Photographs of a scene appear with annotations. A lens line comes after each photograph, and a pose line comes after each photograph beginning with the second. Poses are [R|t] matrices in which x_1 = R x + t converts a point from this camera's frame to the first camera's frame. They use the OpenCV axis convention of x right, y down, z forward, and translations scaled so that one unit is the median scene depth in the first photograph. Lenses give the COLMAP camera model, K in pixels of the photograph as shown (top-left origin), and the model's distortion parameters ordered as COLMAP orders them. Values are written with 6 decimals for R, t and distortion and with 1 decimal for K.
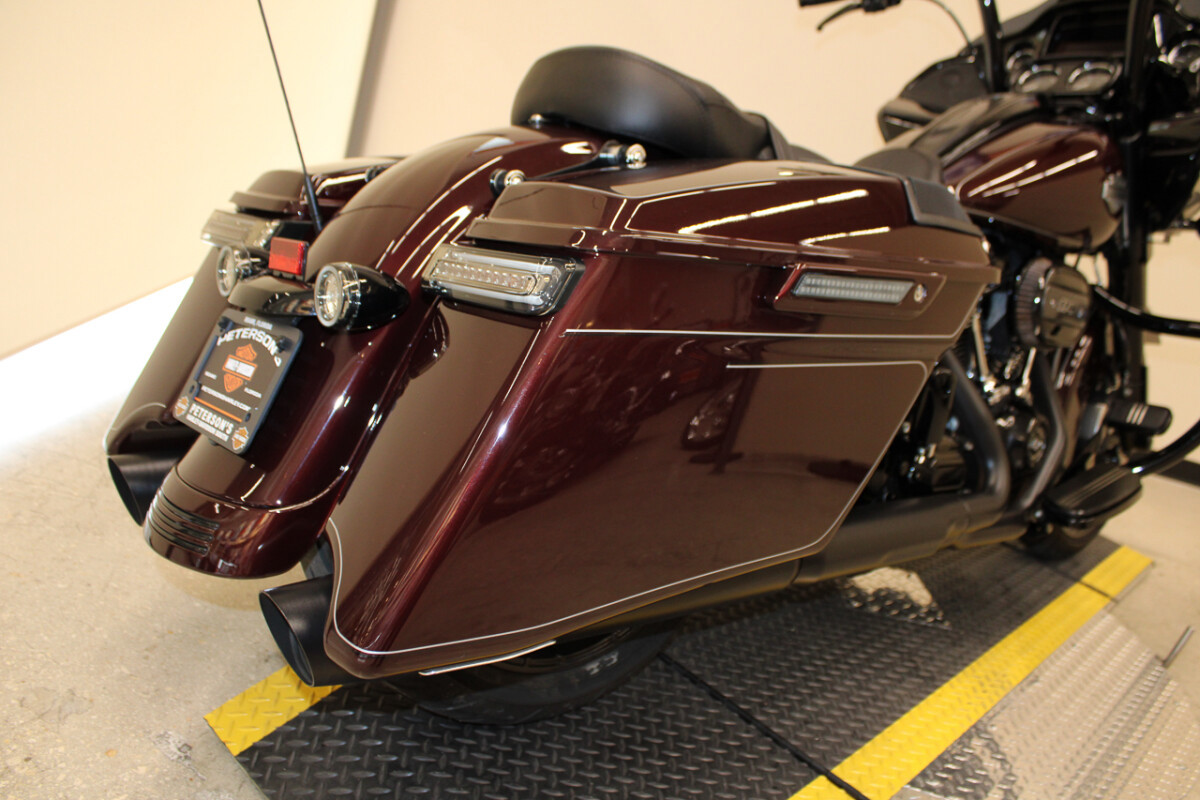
lens RADIAL K [[996.5, 0, 600.0], [0, 996.5, 400.0], [0, 0, 1]] dist [-0.182133, 0.151265]
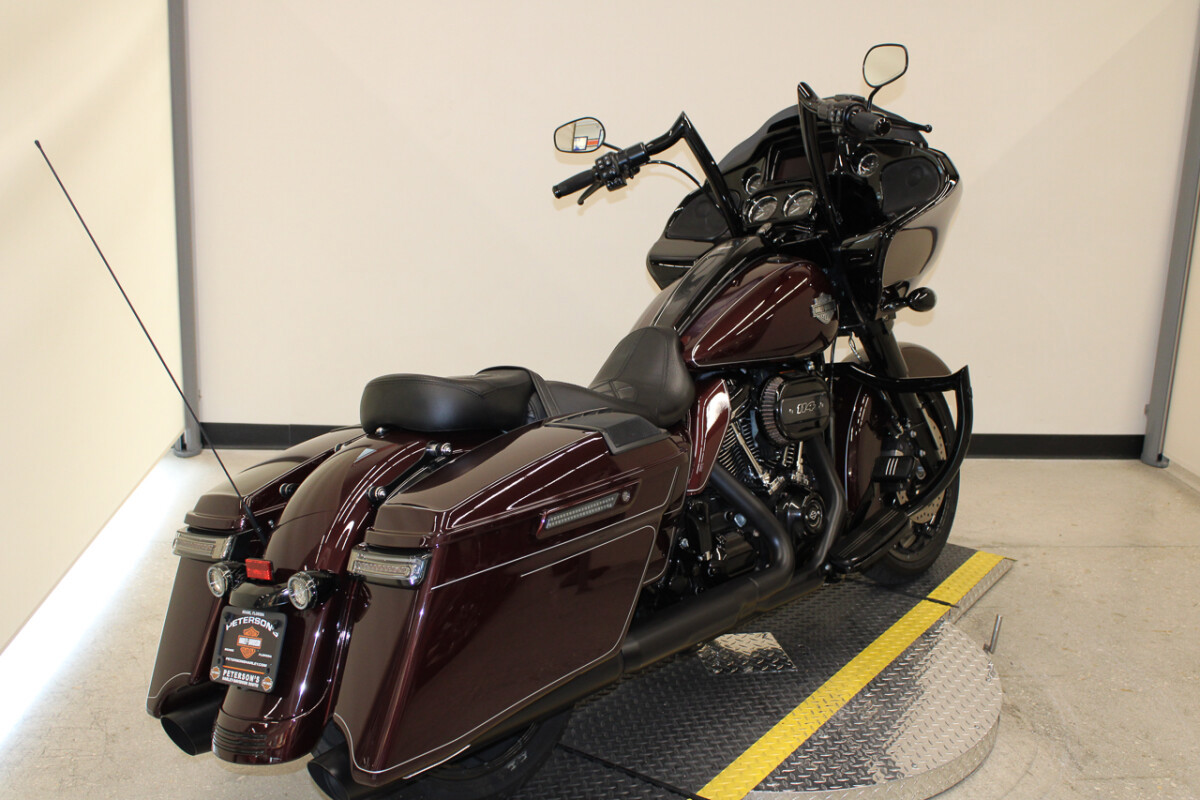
lens RADIAL K [[1306.8, 0, 600.0], [0, 1306.8, 400.0], [0, 0, 1]] dist [-0.113787, 0.027553]
pose [[0.963071, -0.257669, 0.078112, 0.099986], [0.261343, 0.964375, -0.041001, -0.128837], [-0.064764, 0.059900, 0.996101, -0.883507]]
